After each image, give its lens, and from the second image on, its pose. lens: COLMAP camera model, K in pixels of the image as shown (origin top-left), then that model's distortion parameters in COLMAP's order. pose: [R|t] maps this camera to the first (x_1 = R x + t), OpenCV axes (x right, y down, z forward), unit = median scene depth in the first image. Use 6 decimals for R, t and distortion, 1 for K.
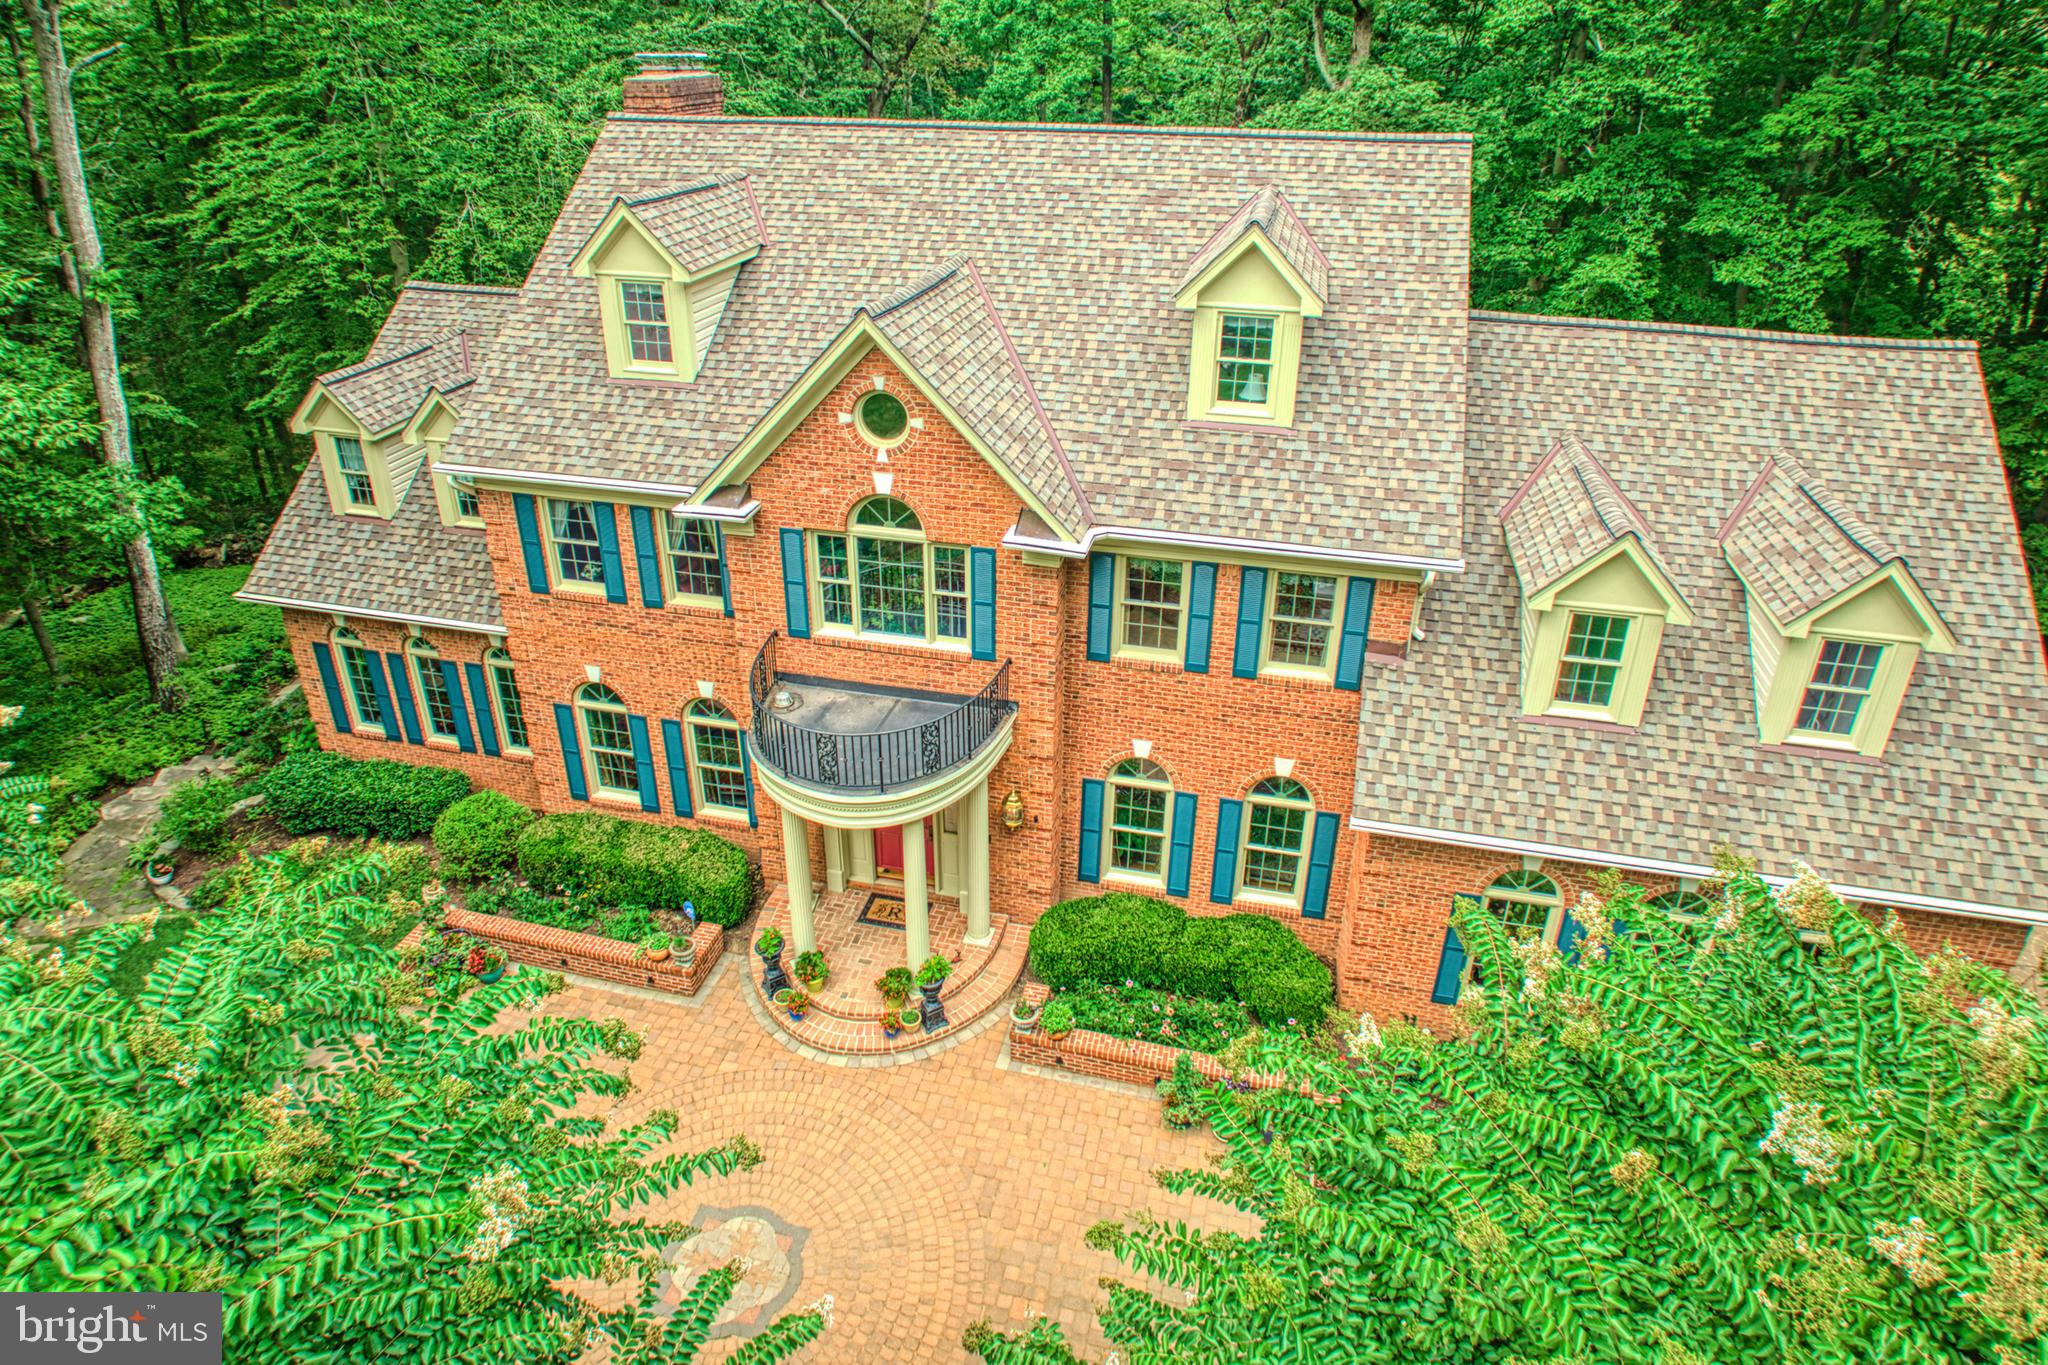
lens RADIAL K [[1149.8, 0, 1030.9], [0, 1149.8, 615.1], [0, 0, 1]] dist [-0.029170, 0.008784]
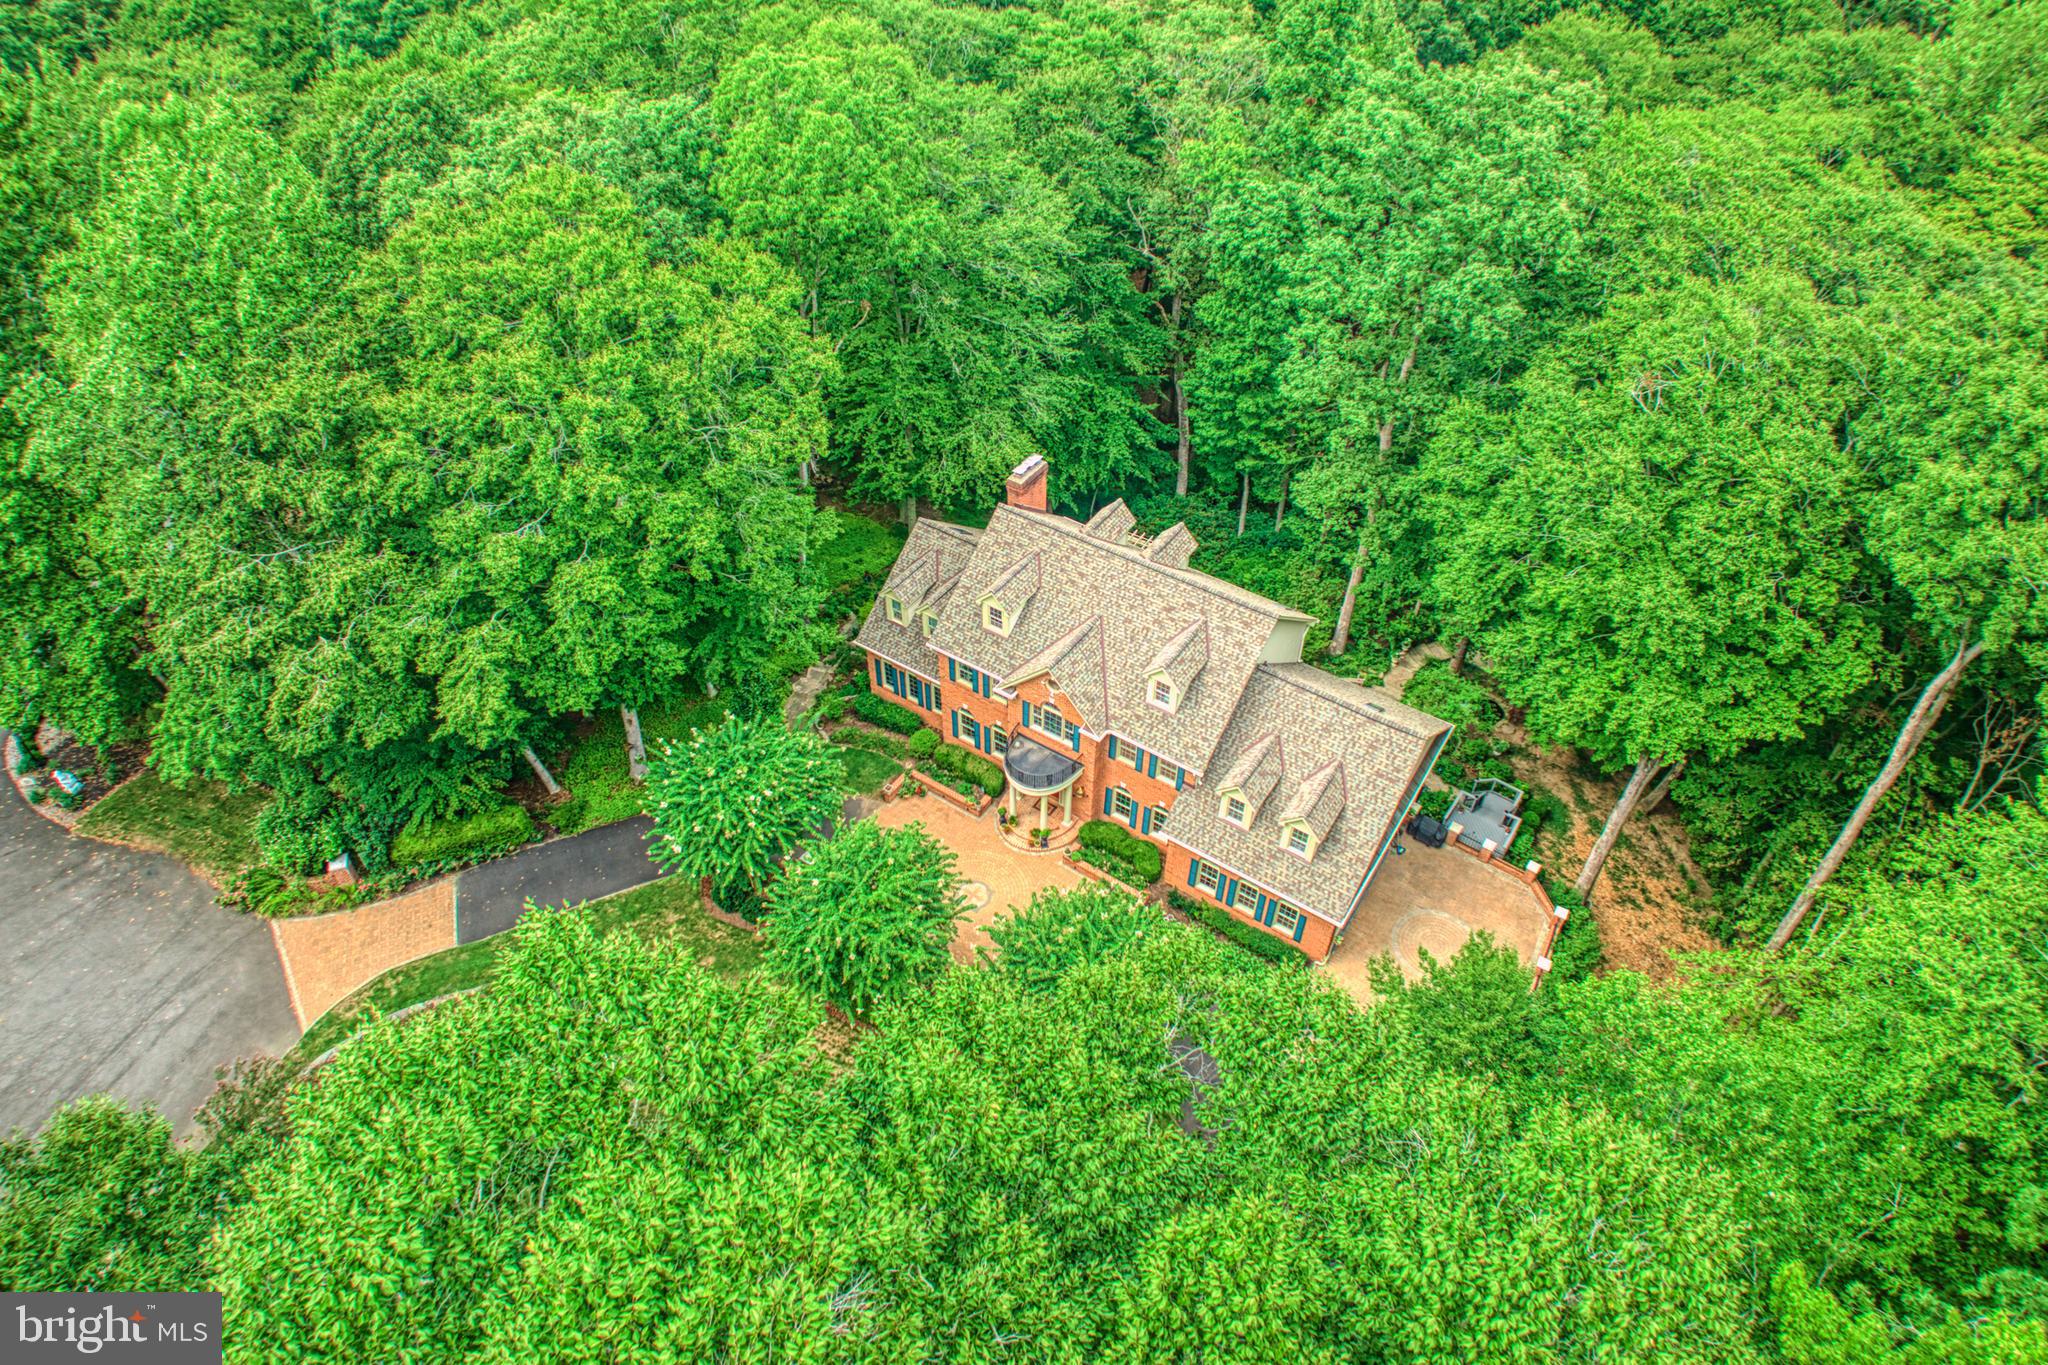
lens RADIAL K [[1149.8, 0, 1022.9], [0, 1149.8, 682.4], [0, 0, 1]] dist [-0.029170, 0.008784]
pose [[0.933422, 0.244145, -0.262900, 0.608589], [-0.150539, 0.931651, 0.330704, -1.161916], [0.325670, -0.269110, 0.906377, -1.889455]]
